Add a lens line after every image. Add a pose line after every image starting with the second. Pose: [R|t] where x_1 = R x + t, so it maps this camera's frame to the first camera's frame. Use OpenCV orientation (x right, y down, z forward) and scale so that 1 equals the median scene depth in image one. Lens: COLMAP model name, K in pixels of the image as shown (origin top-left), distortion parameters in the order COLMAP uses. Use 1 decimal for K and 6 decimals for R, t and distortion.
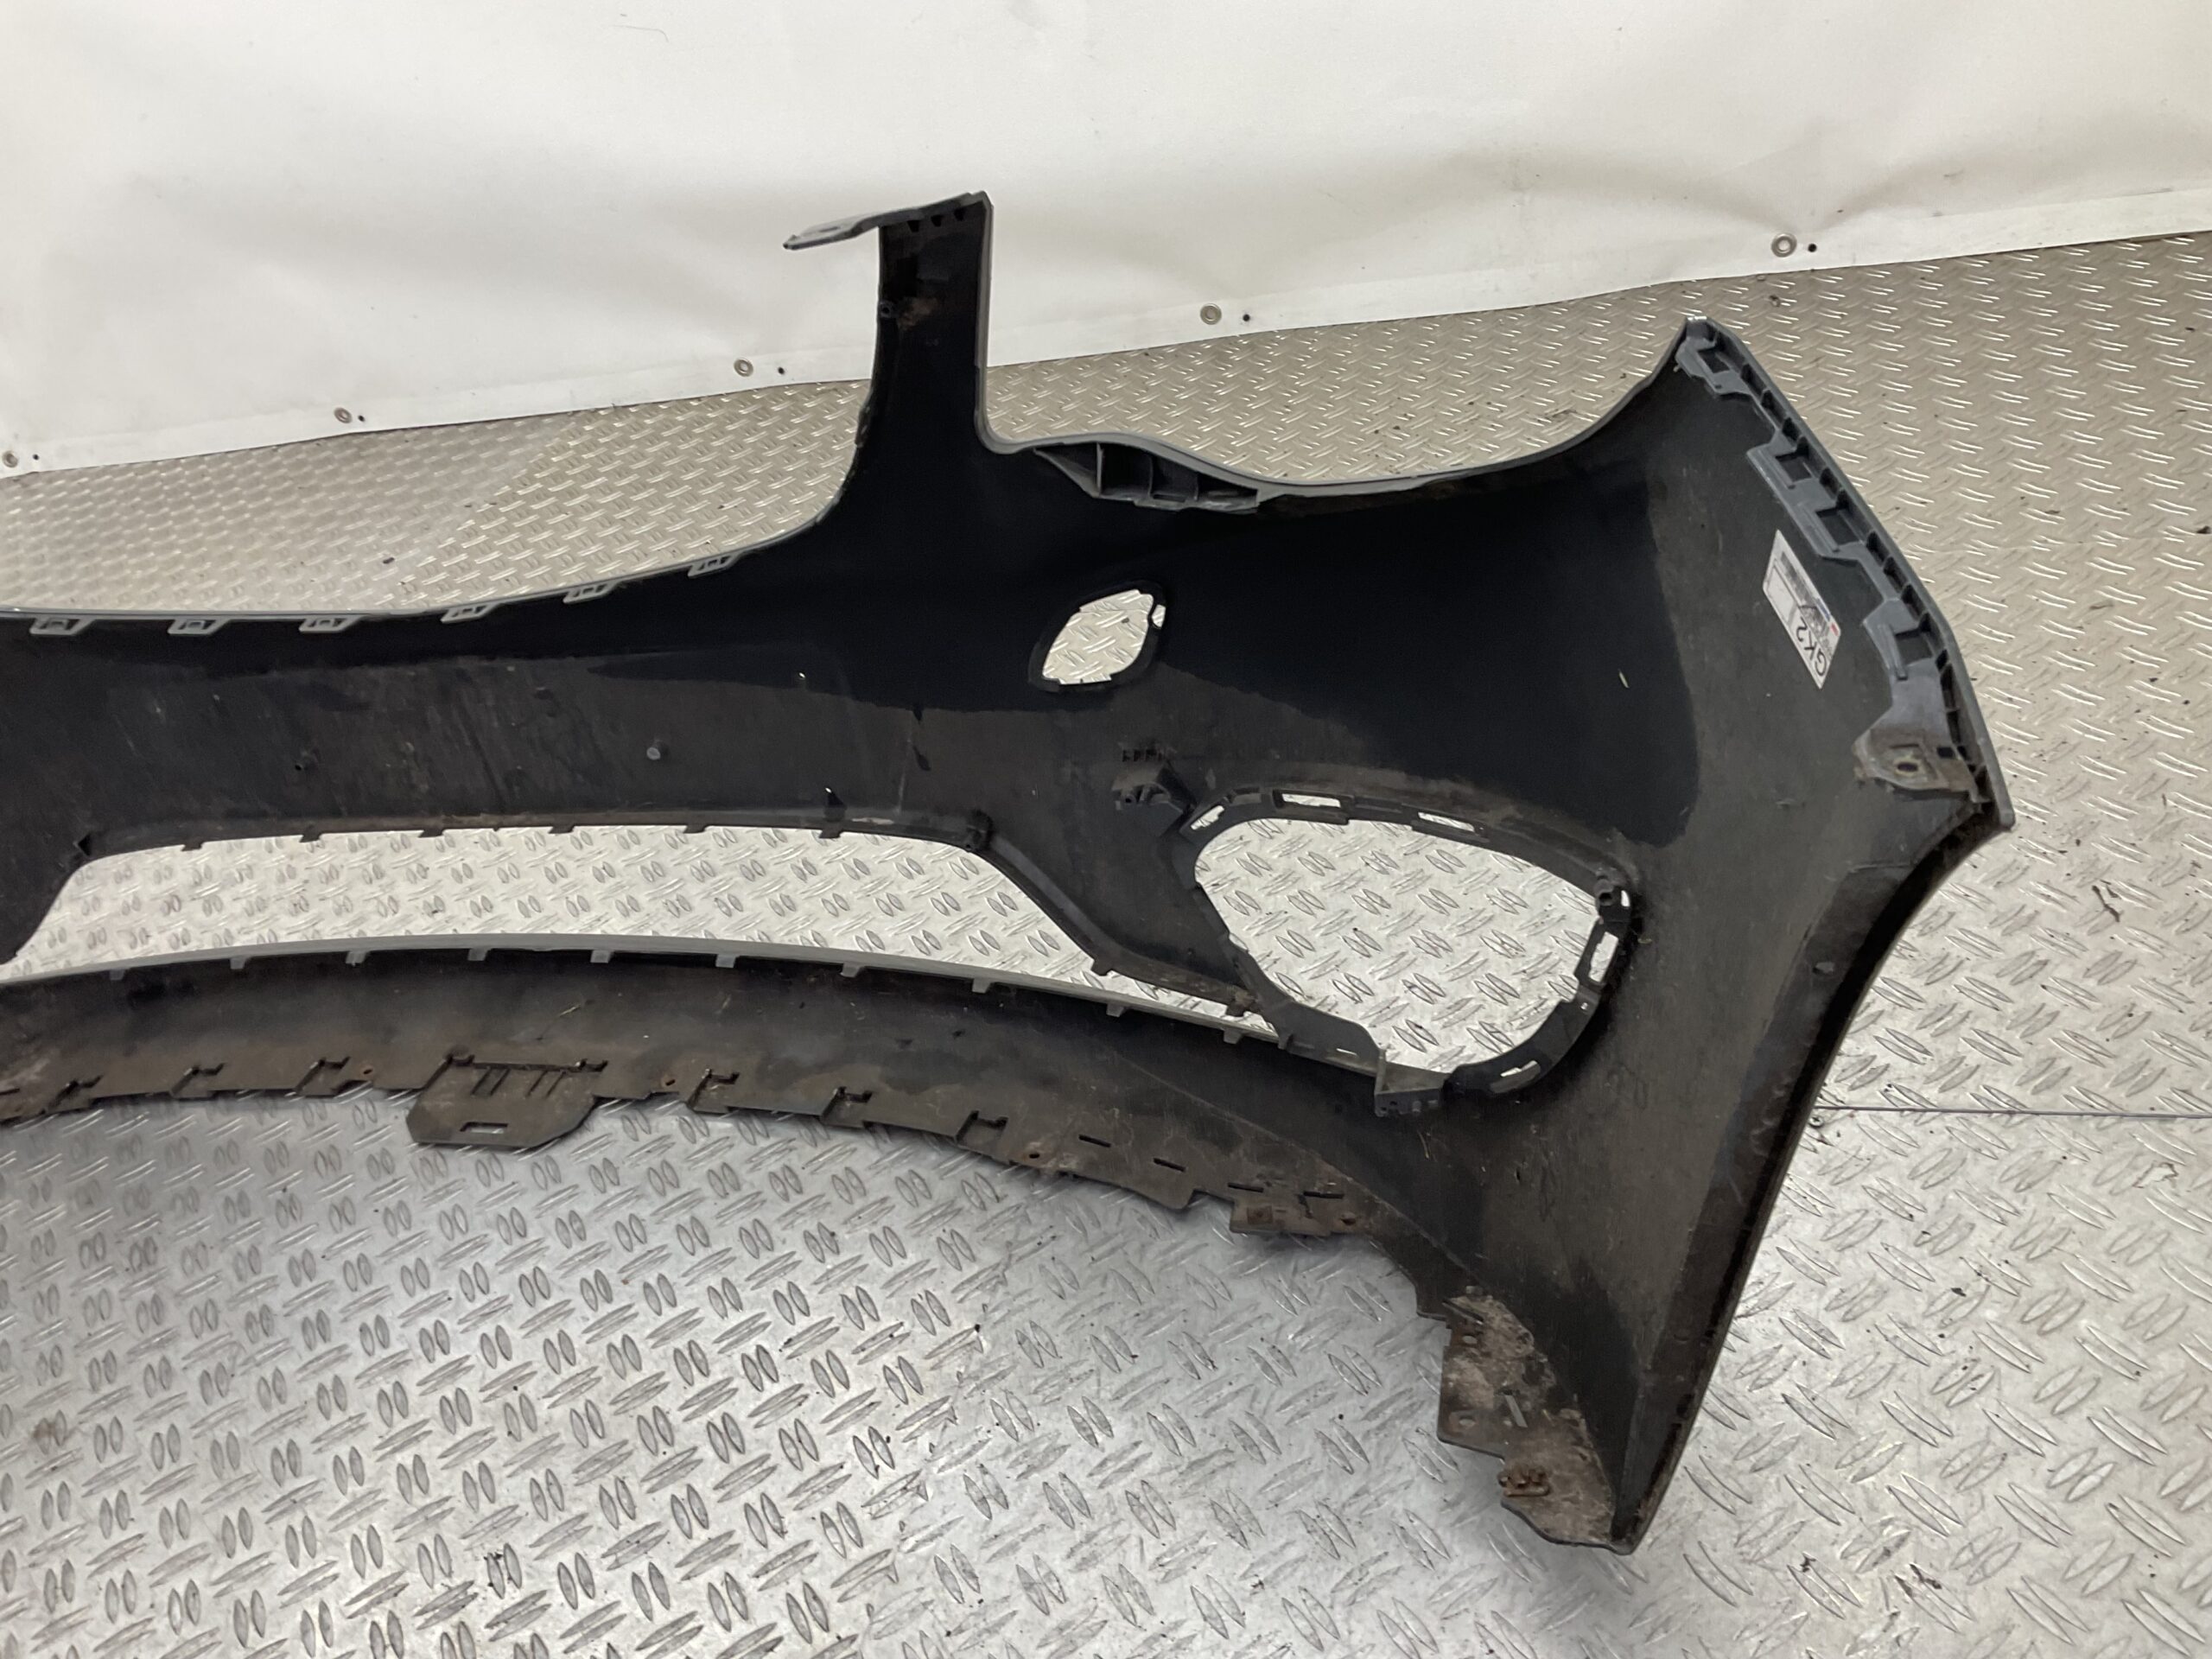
lens RADIAL K [[1896.3, 0, 1106.0], [0, 1896.3, 829.5], [0, 0, 1]] dist [0.106175, -0.209244]
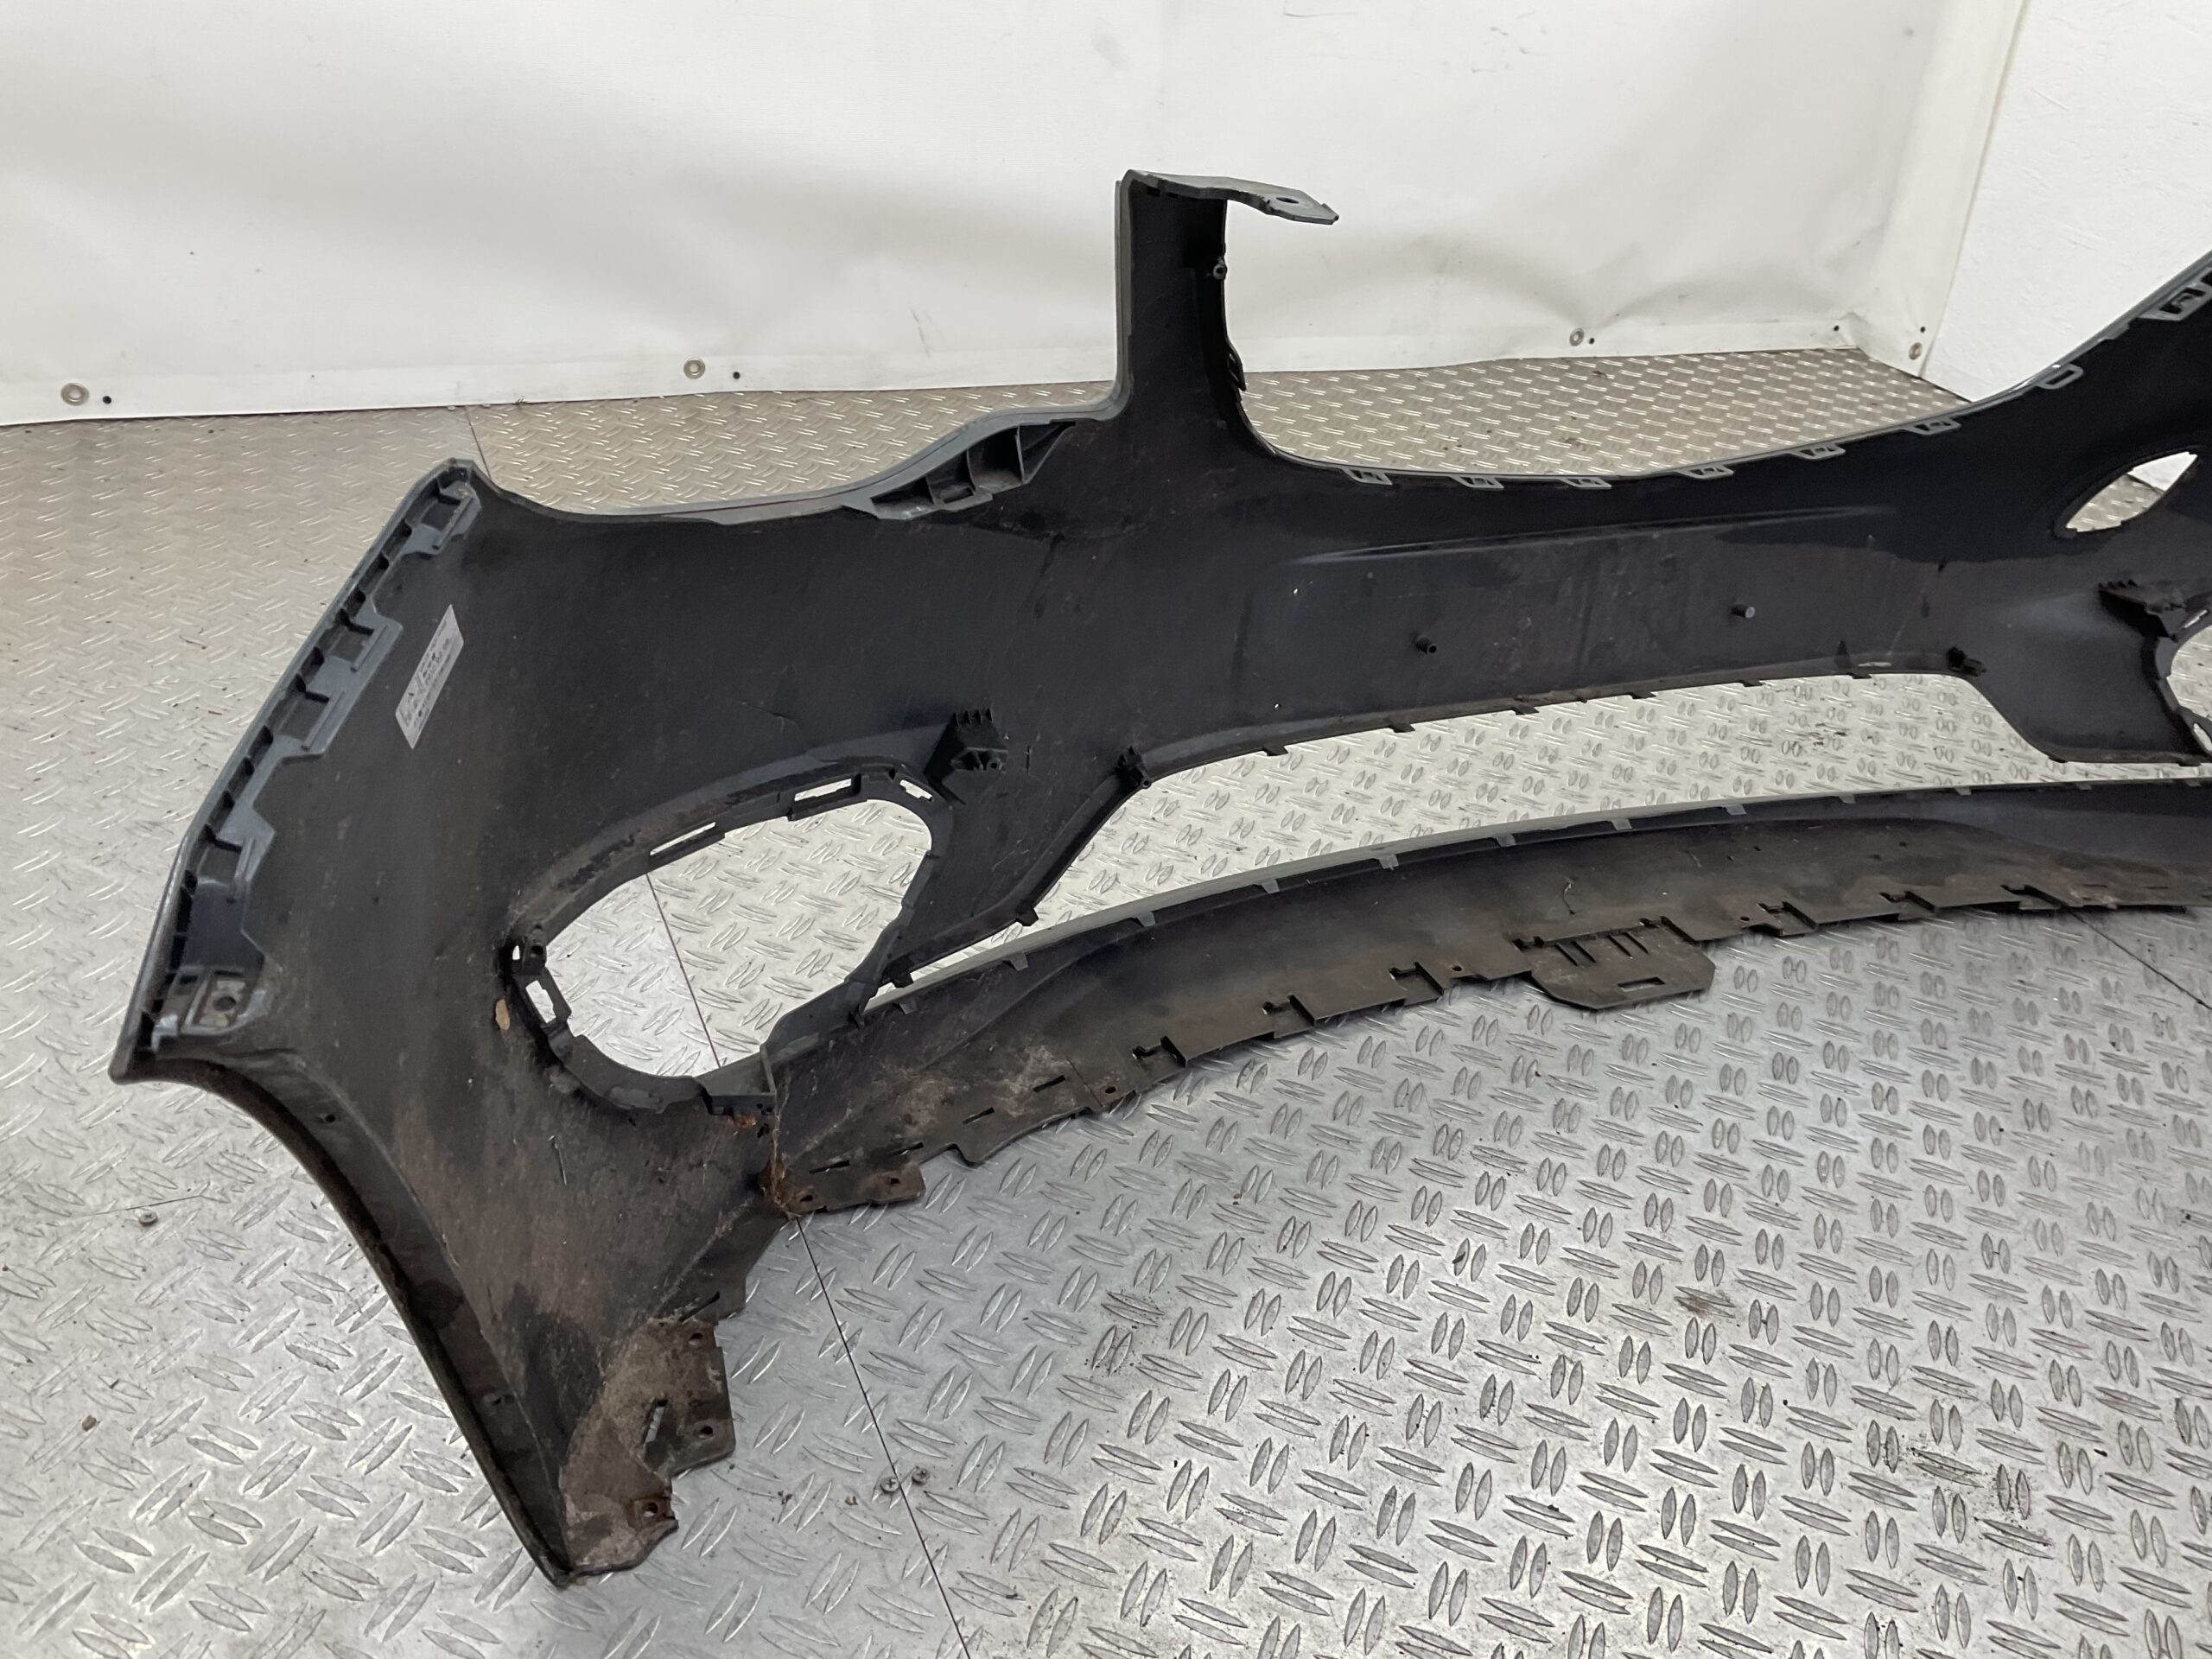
lens RADIAL K [[1896.3, 0, 1106.0], [0, 1896.3, 829.5], [0, 0, 1]] dist [0.106175, -0.209244]
pose [[0.725069, -0.070243, 0.685084, -0.829409], [0.143390, 0.988381, -0.050419, 0.056809], [-0.673583, 0.134792, 0.726717, 0.294038]]
